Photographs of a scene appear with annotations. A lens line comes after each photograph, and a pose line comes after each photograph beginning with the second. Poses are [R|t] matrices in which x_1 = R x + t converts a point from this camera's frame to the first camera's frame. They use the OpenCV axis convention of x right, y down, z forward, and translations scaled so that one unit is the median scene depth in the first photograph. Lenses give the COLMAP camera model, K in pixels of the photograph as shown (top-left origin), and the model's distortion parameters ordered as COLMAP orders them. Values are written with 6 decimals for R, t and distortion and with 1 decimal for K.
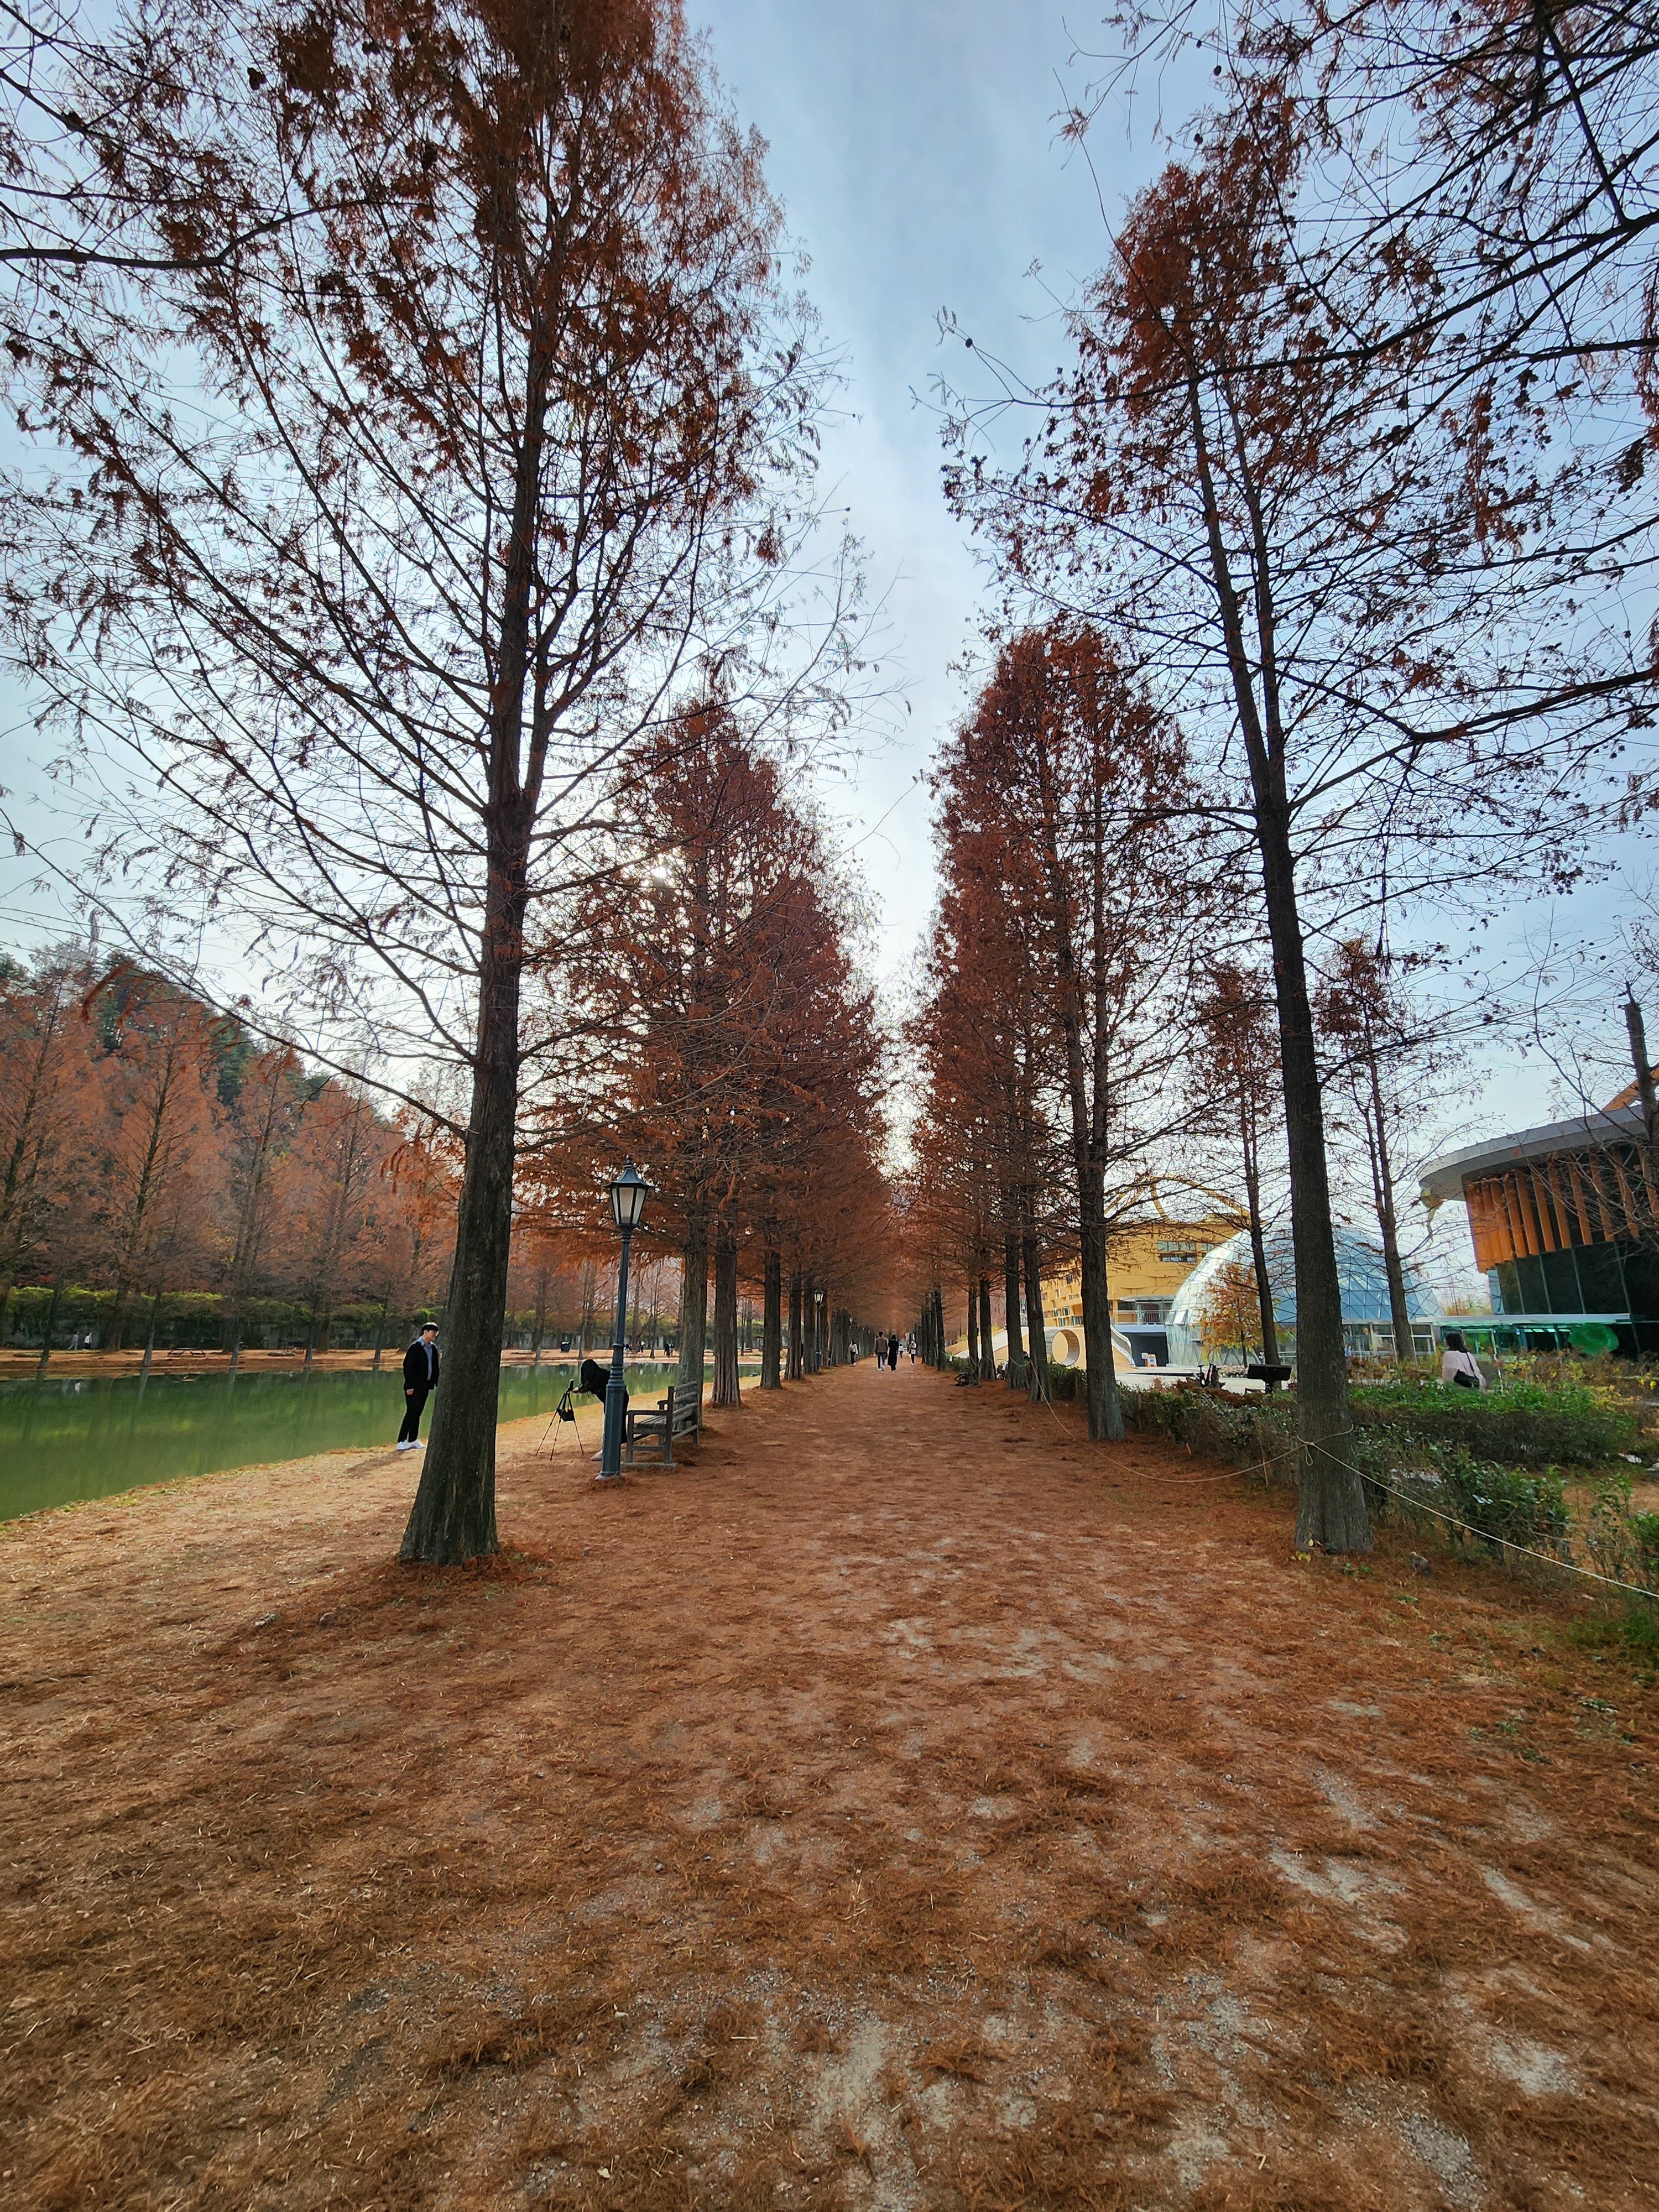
lens RADIAL K [[916.4, 0, 832.3], [0, 916.4, 1097.1], [0, 0, 1]] dist [0.000896, -0.000500]
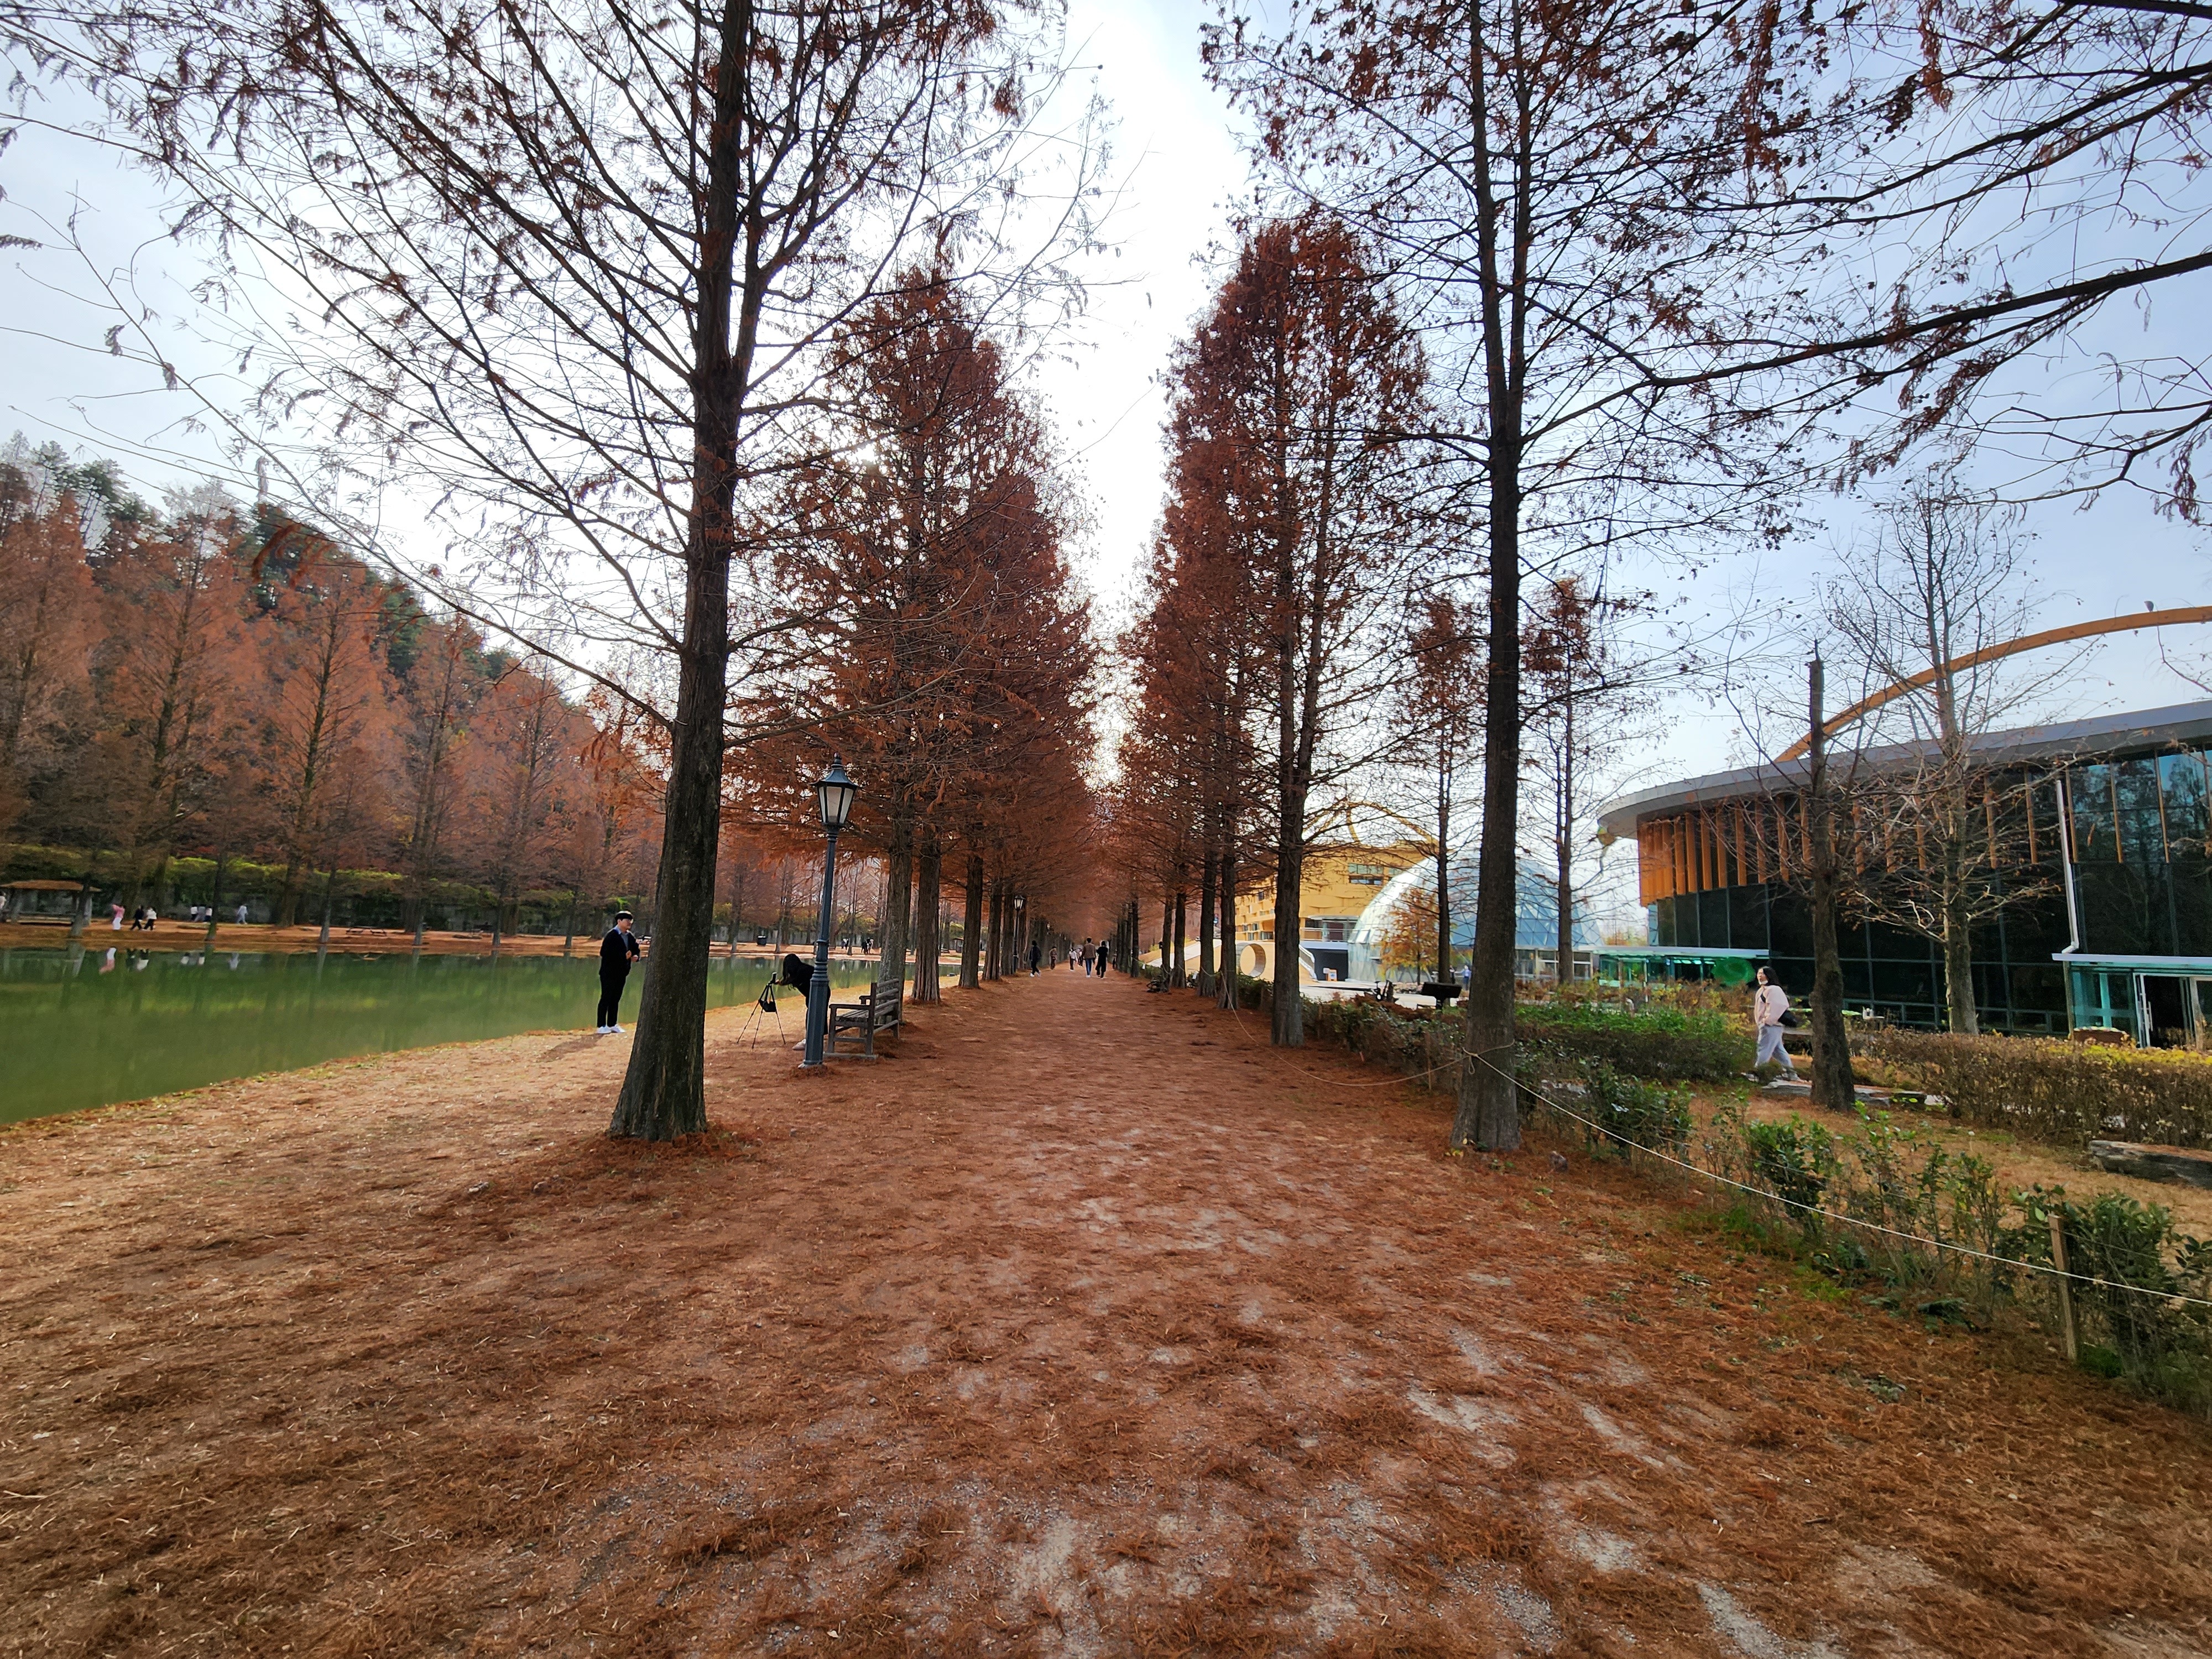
lens RADIAL K [[916.9, 0, 1098.4], [0, 916.9, 826.4], [0, 0, 1]] dist [-0.002844, 0.003762]
pose [[0.996377, 0.048143, 0.070112, -0.009324], [-0.056783, 0.990280, 0.126972, -0.001911], [-0.063317, -0.130493, 0.989425, -0.008494]]
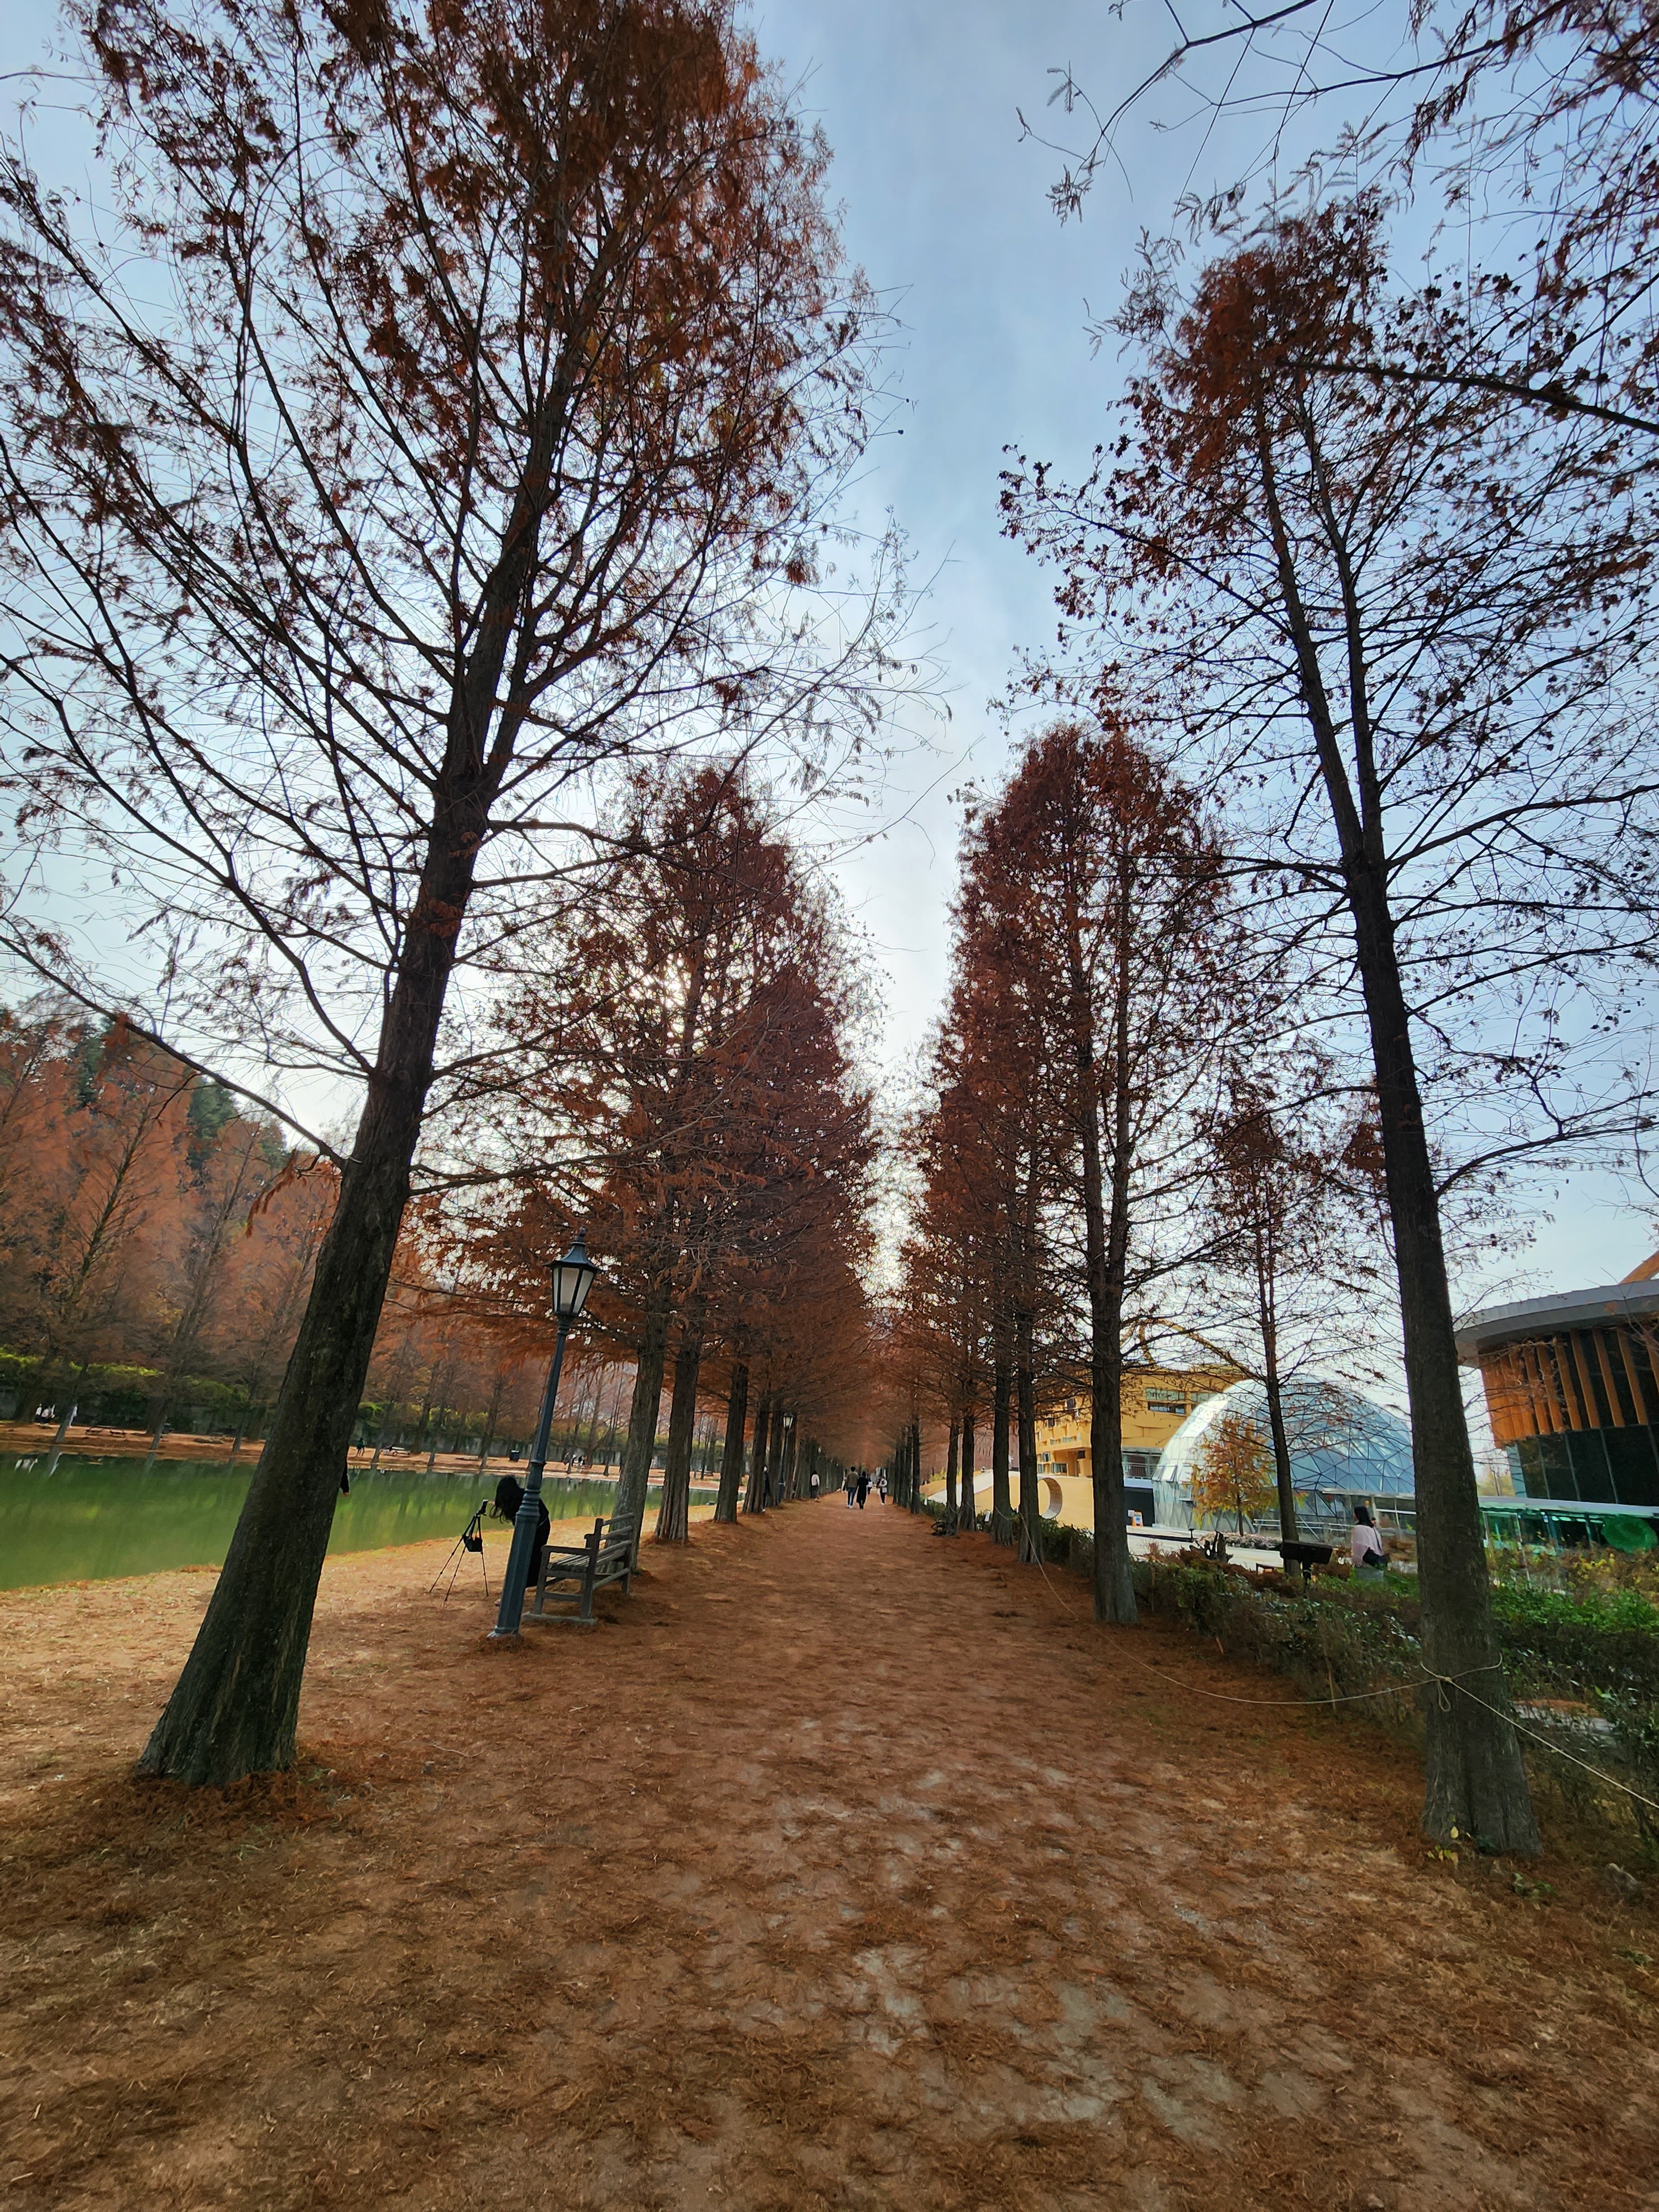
lens RADIAL K [[916.4, 0, 832.3], [0, 916.4, 1097.1], [0, 0, 1]] dist [0.000896, -0.000500]
pose [[0.996926, 0.078131, 0.005806, -0.002209], [-0.076756, 0.988867, -0.127481, 0.043285], [-0.015702, 0.126644, 0.991824, 0.189282]]
